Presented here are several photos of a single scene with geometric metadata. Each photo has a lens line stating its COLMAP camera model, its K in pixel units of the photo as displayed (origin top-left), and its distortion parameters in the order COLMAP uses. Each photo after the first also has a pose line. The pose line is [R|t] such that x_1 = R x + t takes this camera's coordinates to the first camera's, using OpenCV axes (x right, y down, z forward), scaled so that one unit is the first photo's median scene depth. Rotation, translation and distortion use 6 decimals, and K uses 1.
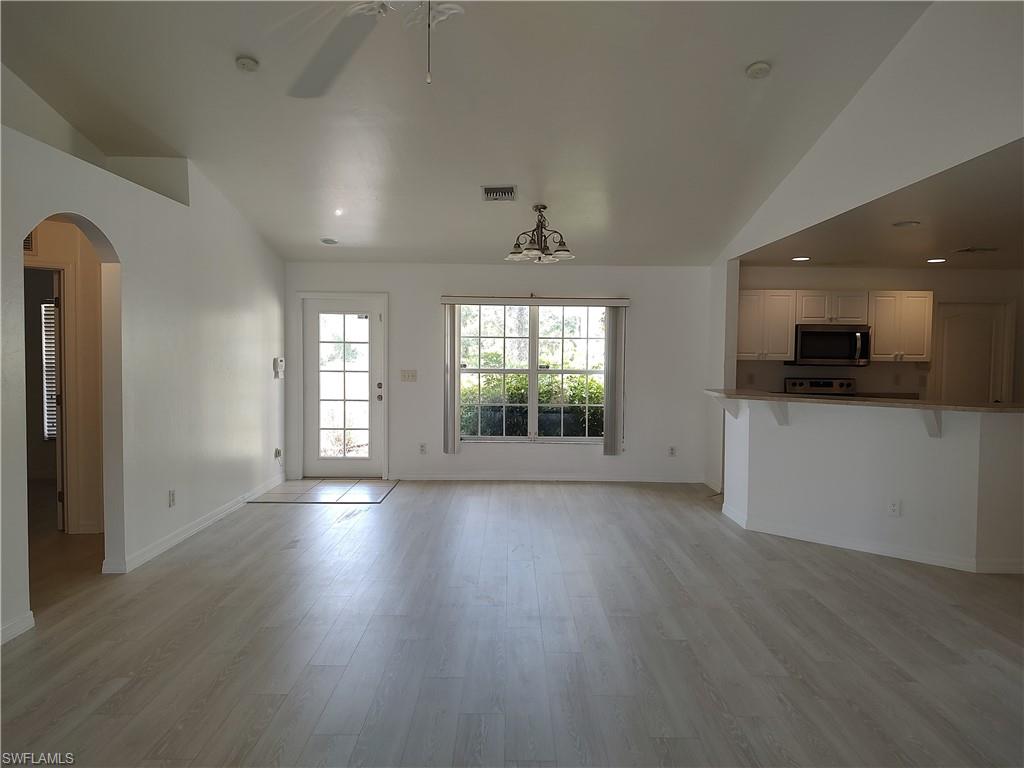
lens RADIAL K [[747.5, 0, 514.9], [0, 747.5, 377.2], [0, 0, 1]] dist [0.064652, -0.060767]
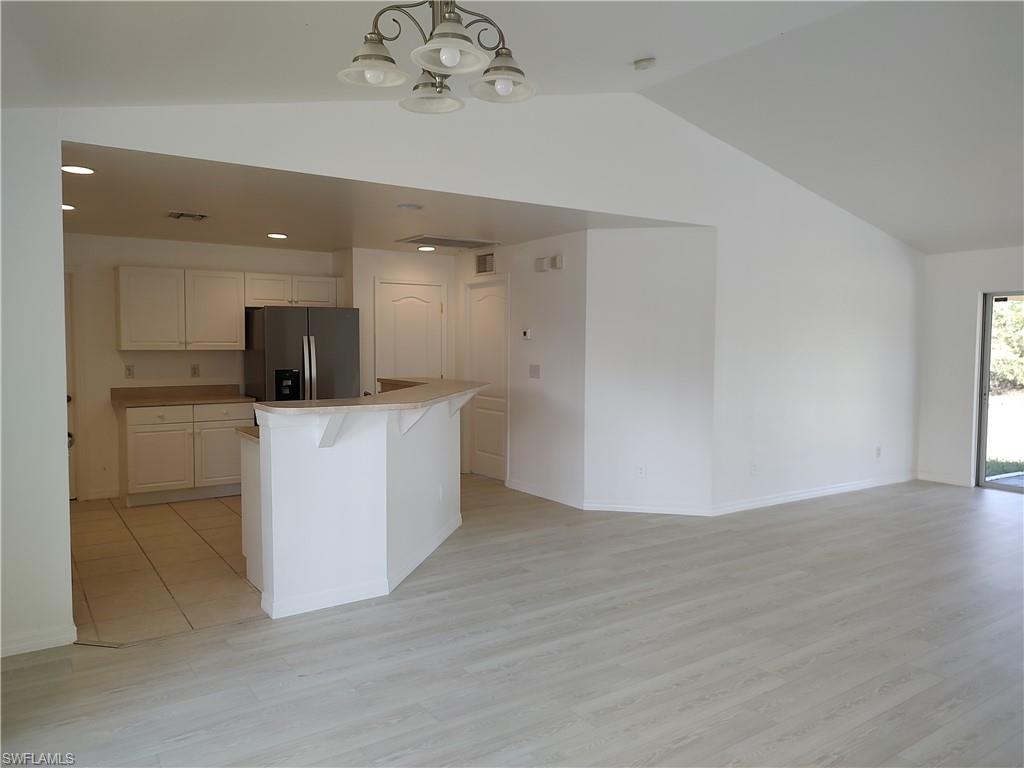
lens RADIAL K [[747.5, 0, 514.9], [0, 747.5, 377.2], [0, 0, 1]] dist [0.064652, -0.060767]
pose [[-0.106959, -0.118839, 0.987136, -0.401909], [0.321312, 0.935427, 0.147429, -0.057553], [-0.940914, 0.332948, -0.061868, 1.057206]]
